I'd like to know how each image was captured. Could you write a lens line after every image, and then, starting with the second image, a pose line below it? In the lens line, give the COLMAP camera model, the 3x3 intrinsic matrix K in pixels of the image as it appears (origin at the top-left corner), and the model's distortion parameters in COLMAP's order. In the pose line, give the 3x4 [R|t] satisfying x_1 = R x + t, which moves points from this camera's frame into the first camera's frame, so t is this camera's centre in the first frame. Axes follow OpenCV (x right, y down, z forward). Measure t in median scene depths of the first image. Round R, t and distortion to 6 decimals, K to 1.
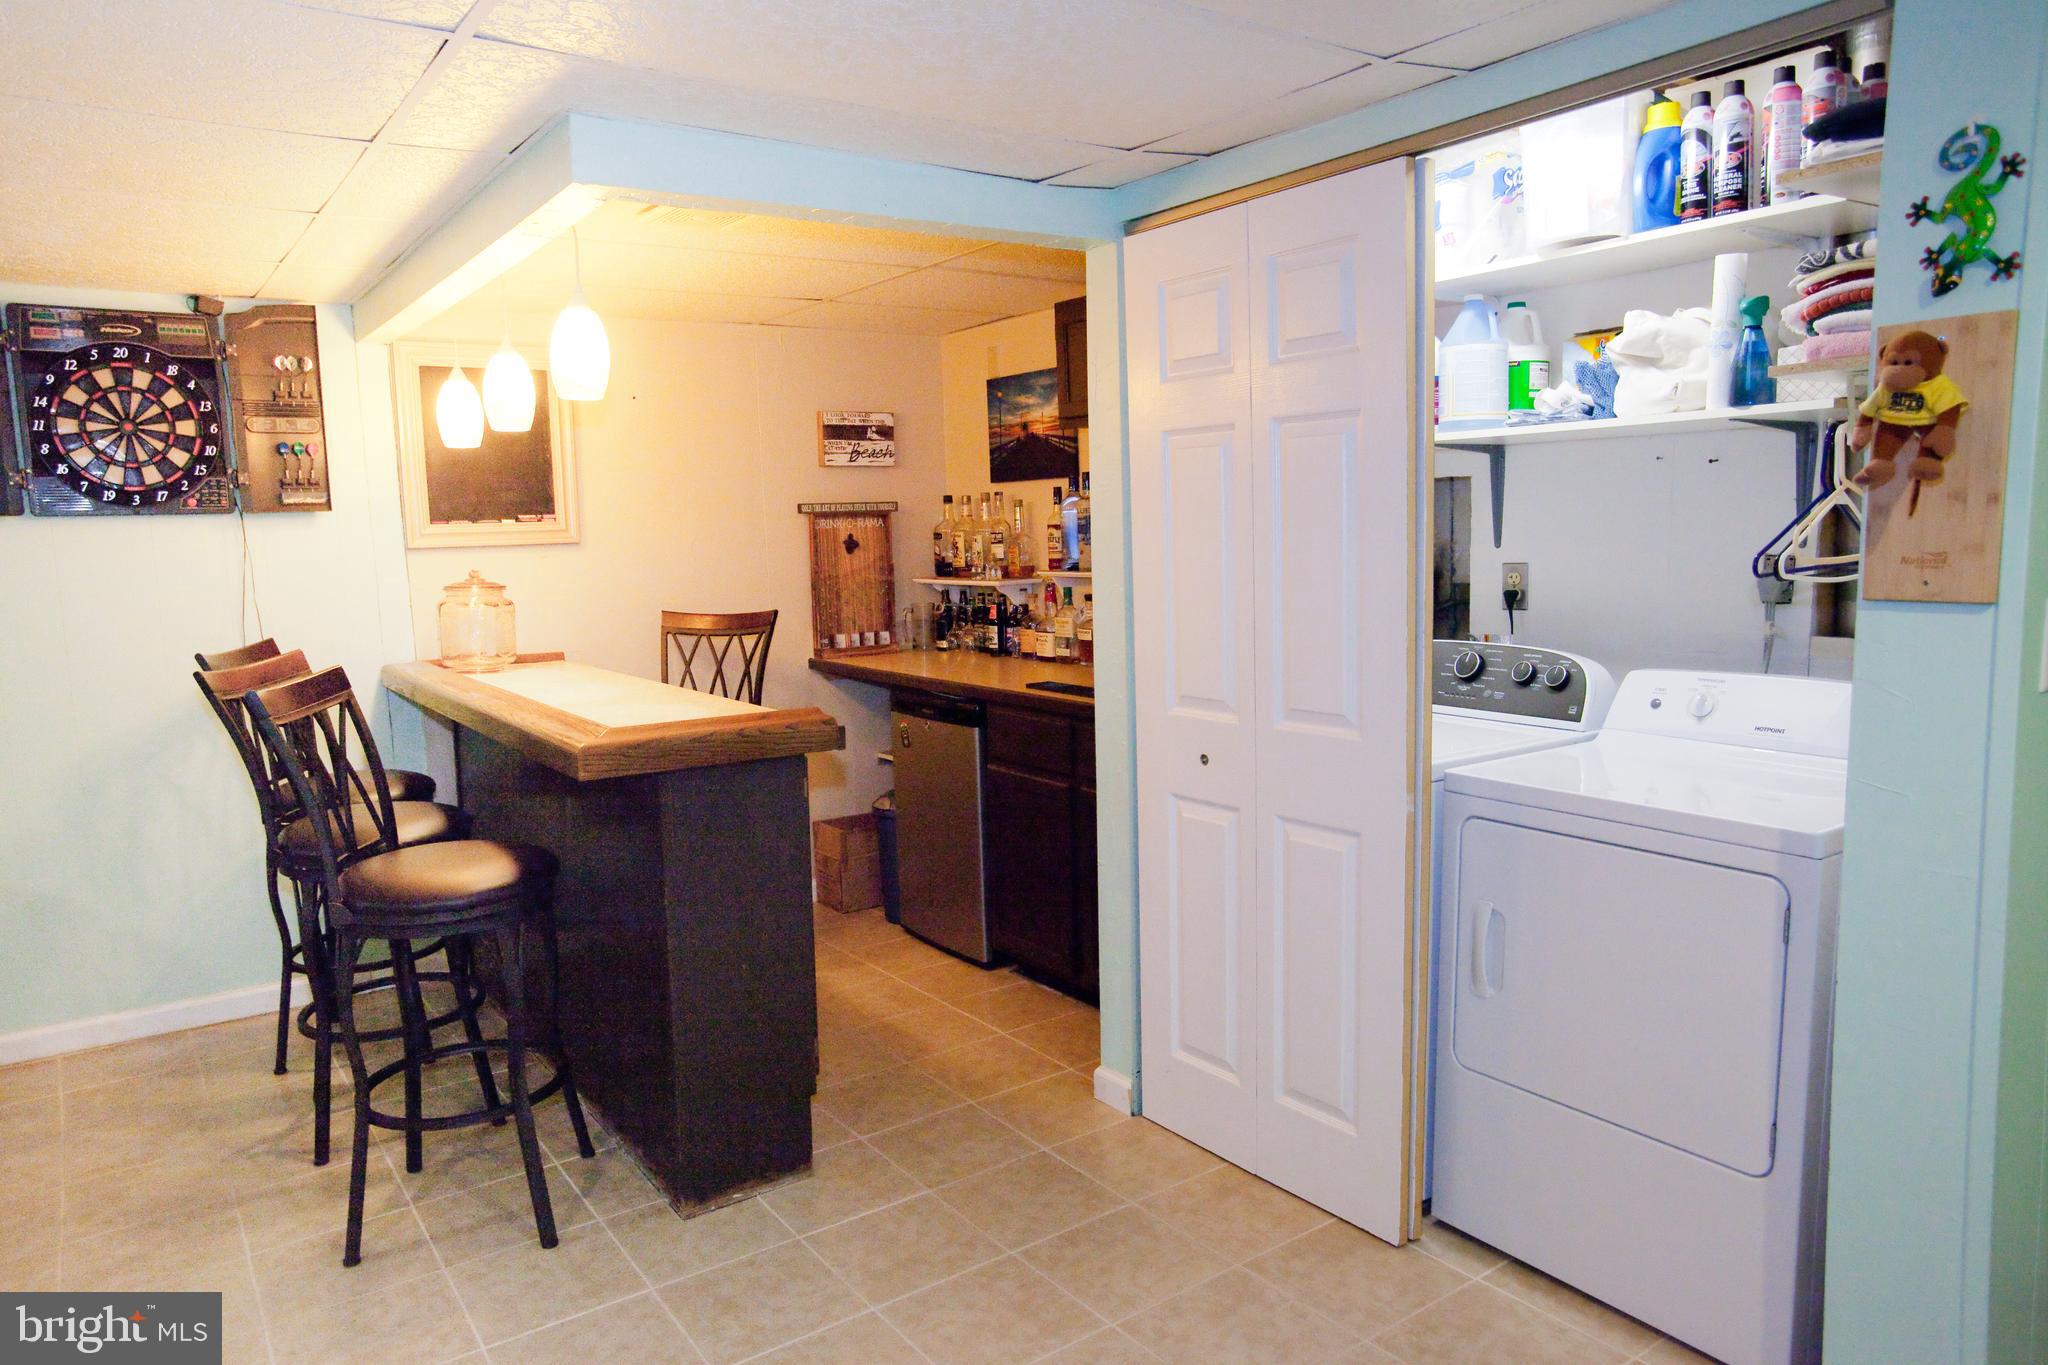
lens RADIAL K [[1351.8, 0, 1007.7], [0, 1351.8, 679.1], [0, 0, 1]] dist [0.000876, 0.001314]
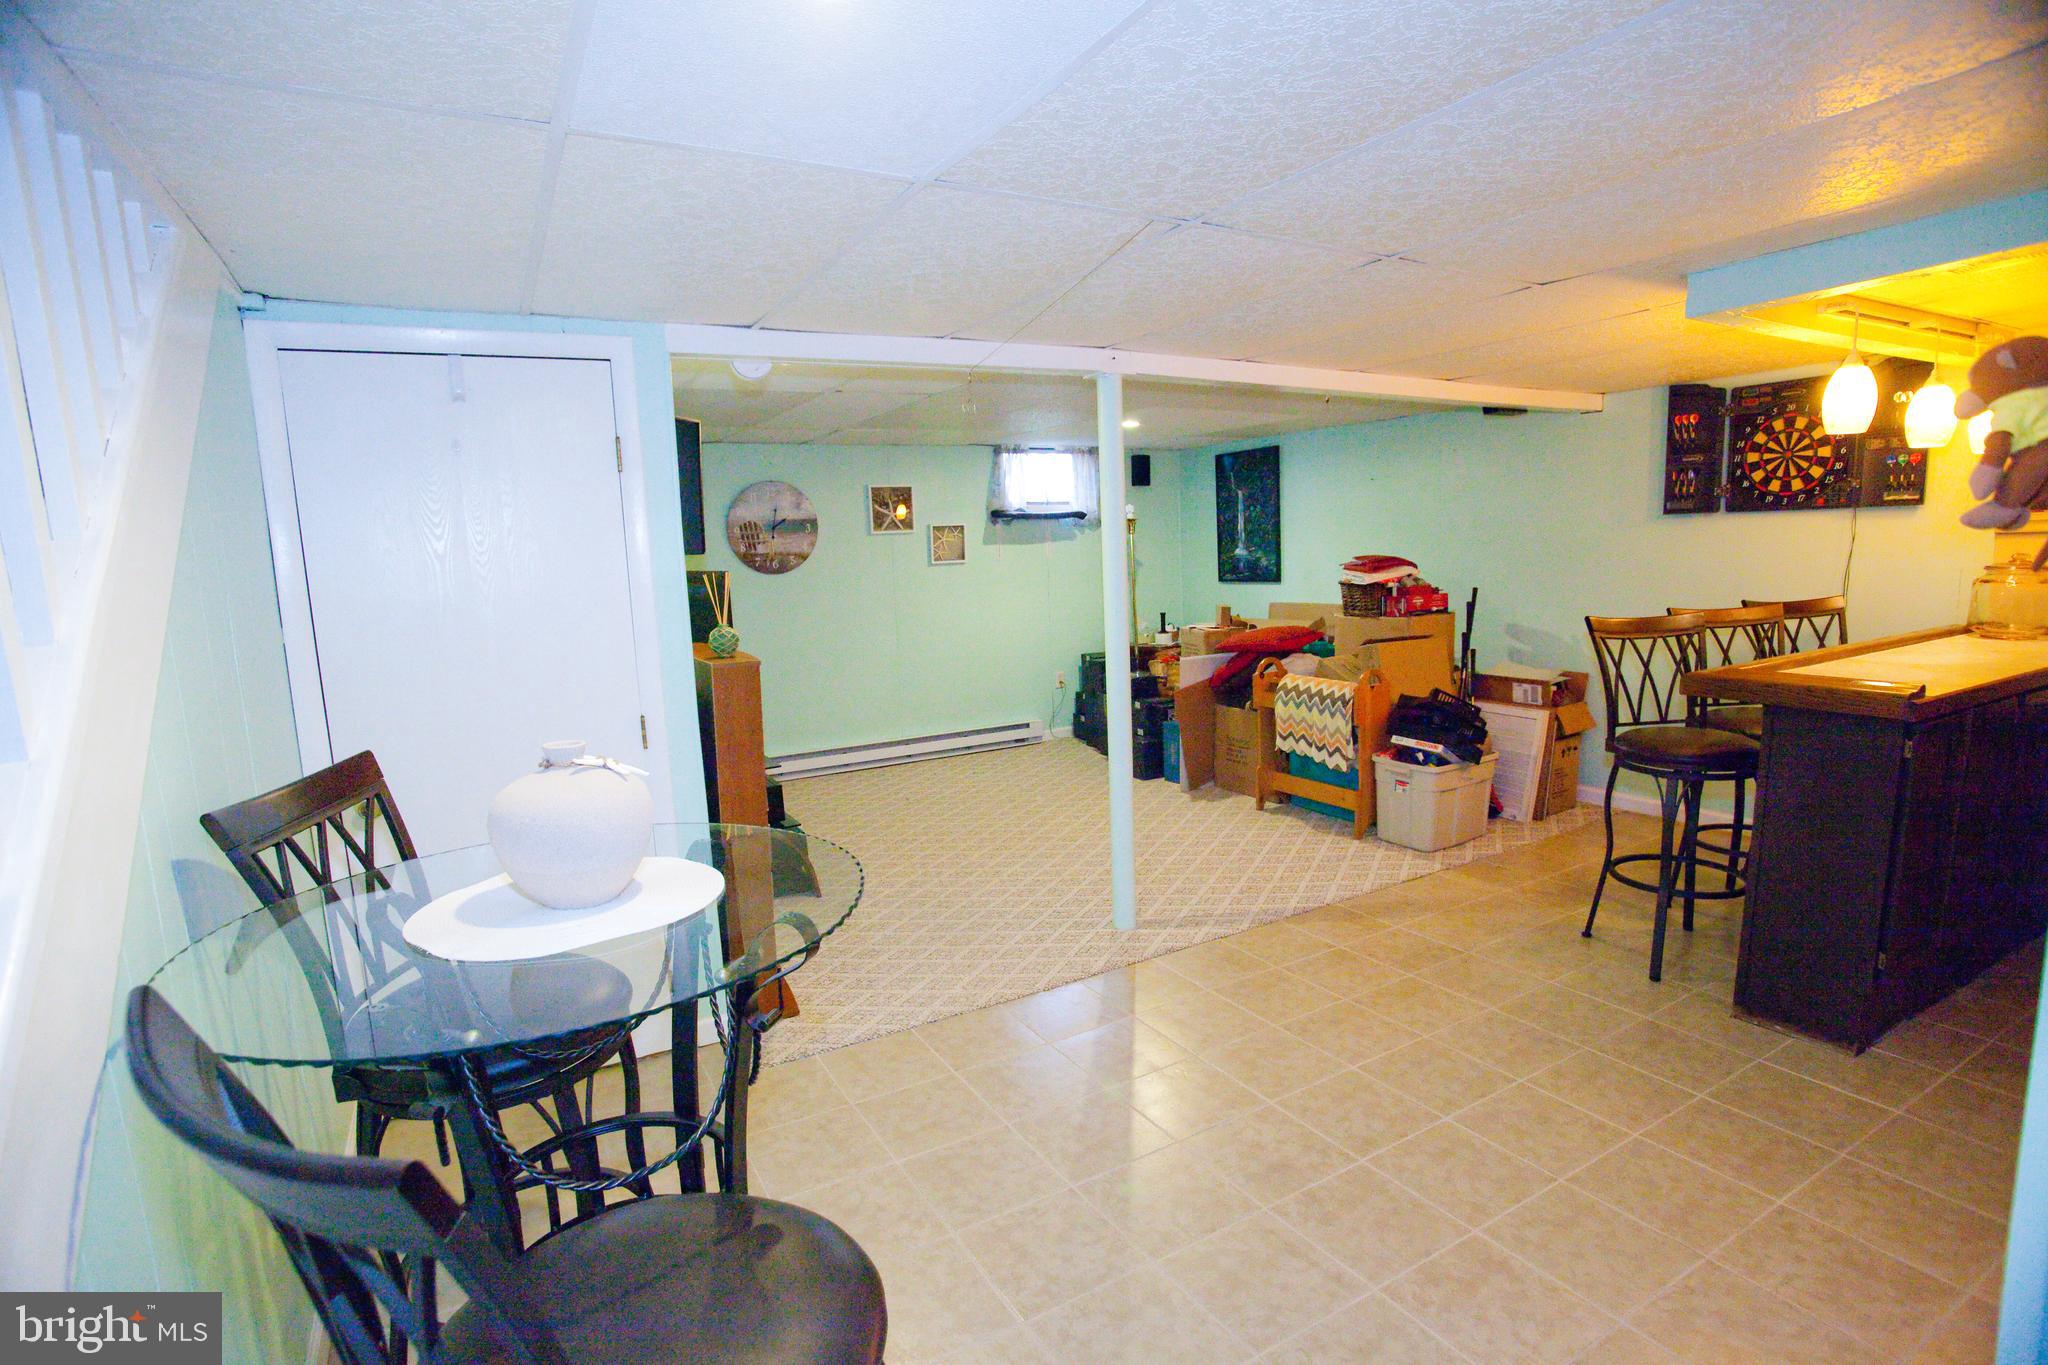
lens RADIAL K [[1020.1, 0, 1006.3], [0, 1020.1, 700.9], [0, 0, 1]] dist [-0.063410, 0.026711]
pose [[-0.099733, 0.178076, -0.978949, 0.606864], [-0.078151, 0.979414, 0.186123, -0.048012], [0.991940, 0.095068, -0.083763, 0.218425]]
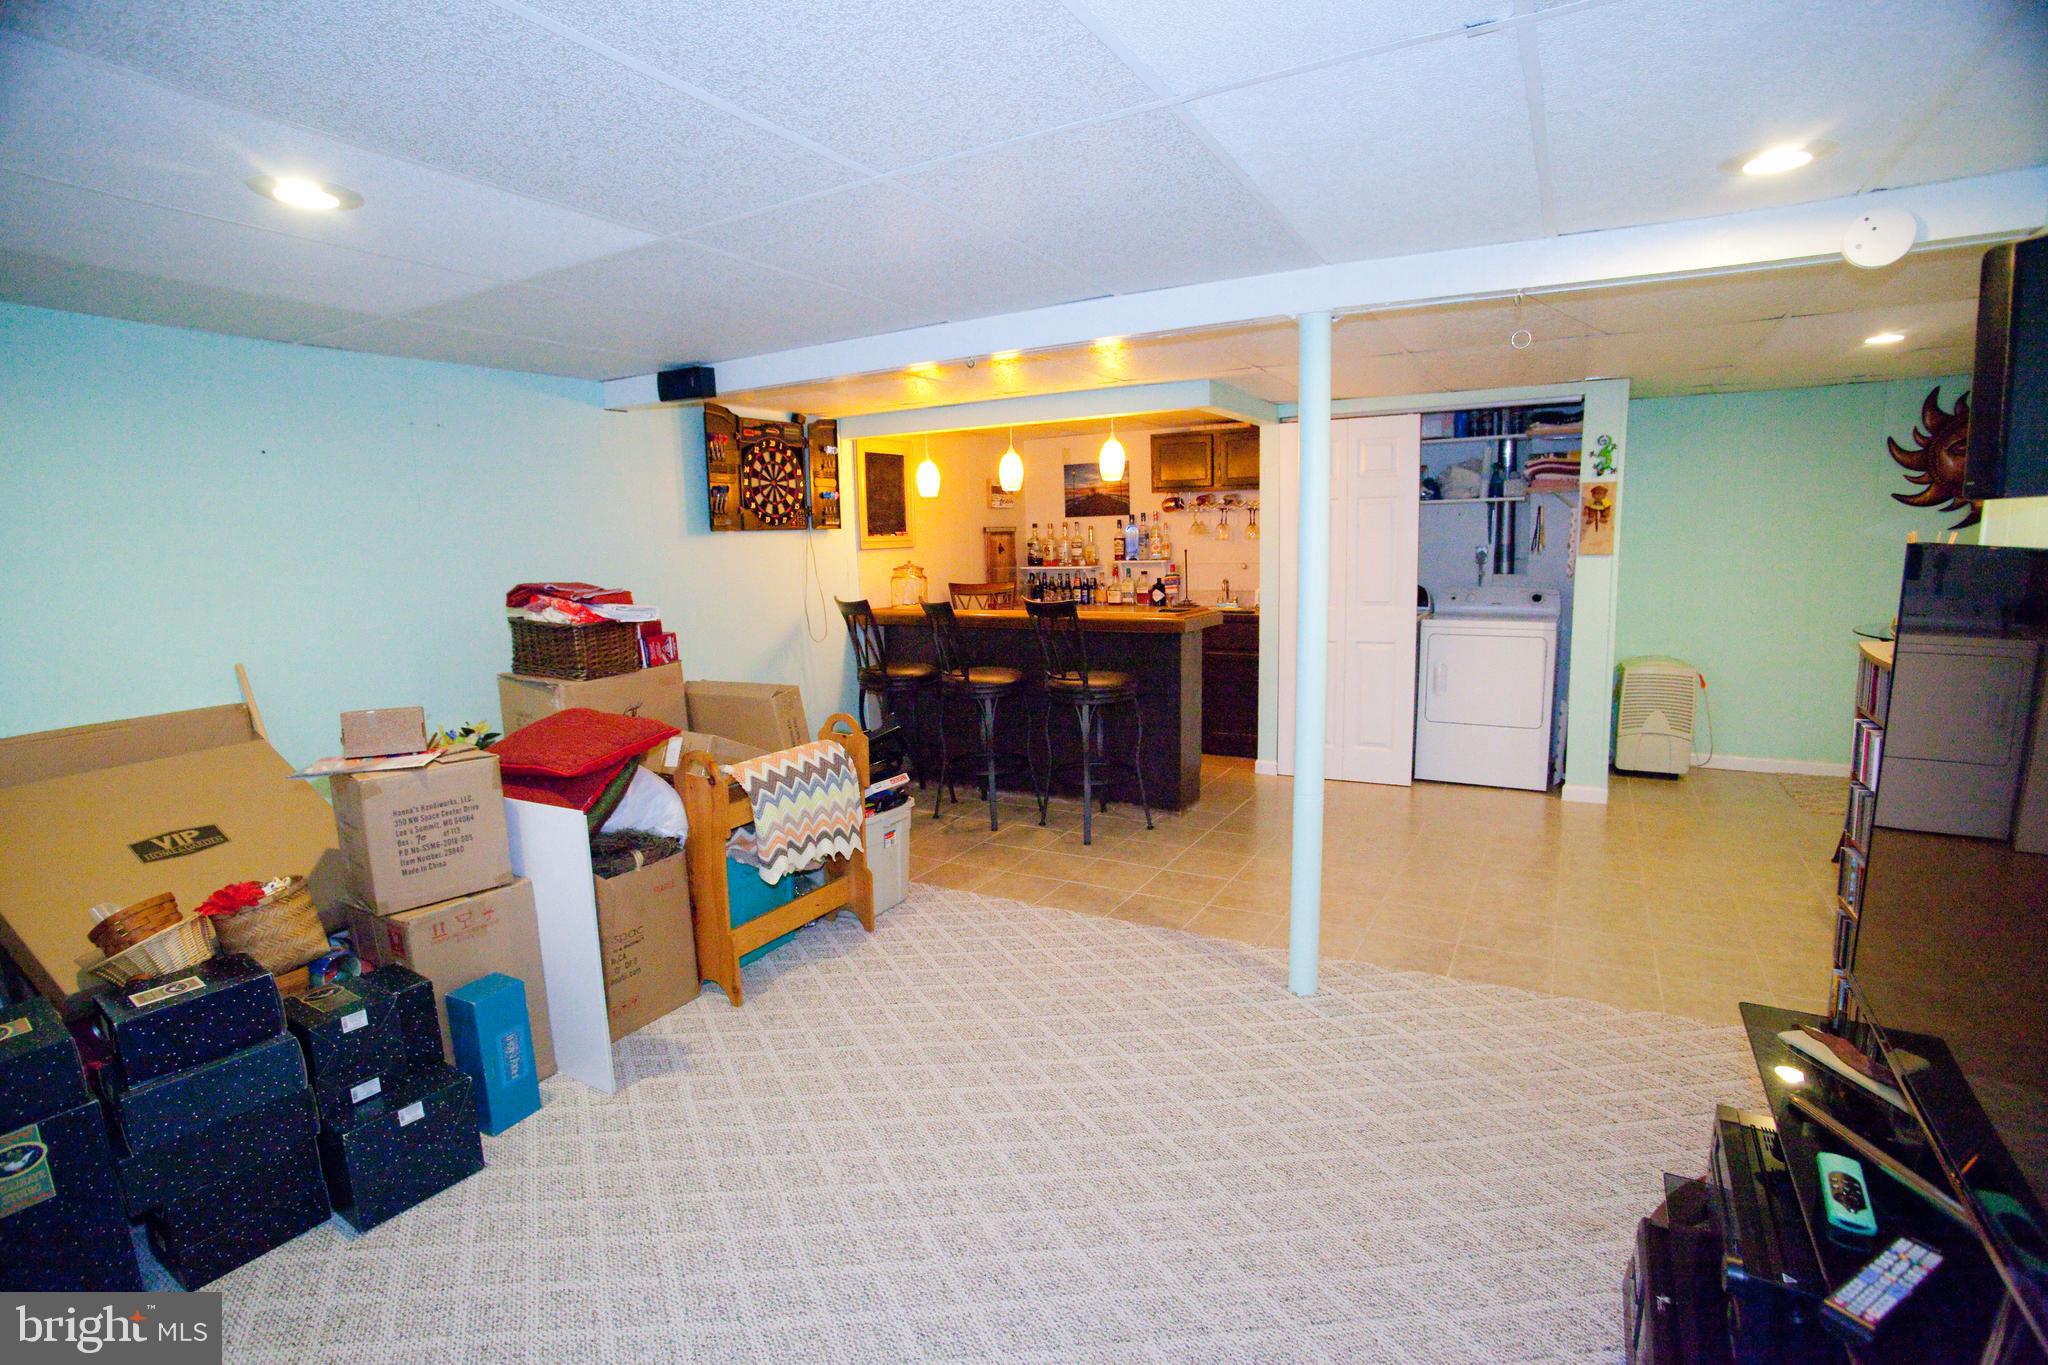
lens RADIAL K [[1020.1, 0, 1021.3], [0, 1020.1, 675.3], [0, 0, 1]] dist [-0.063410, 0.026711]
pose [[0.896011, -0.057223, 0.440330, -0.958943], [0.053698, 0.998347, 0.020472, 0.065642], [-0.440774, 0.005301, 0.897602, -0.391564]]
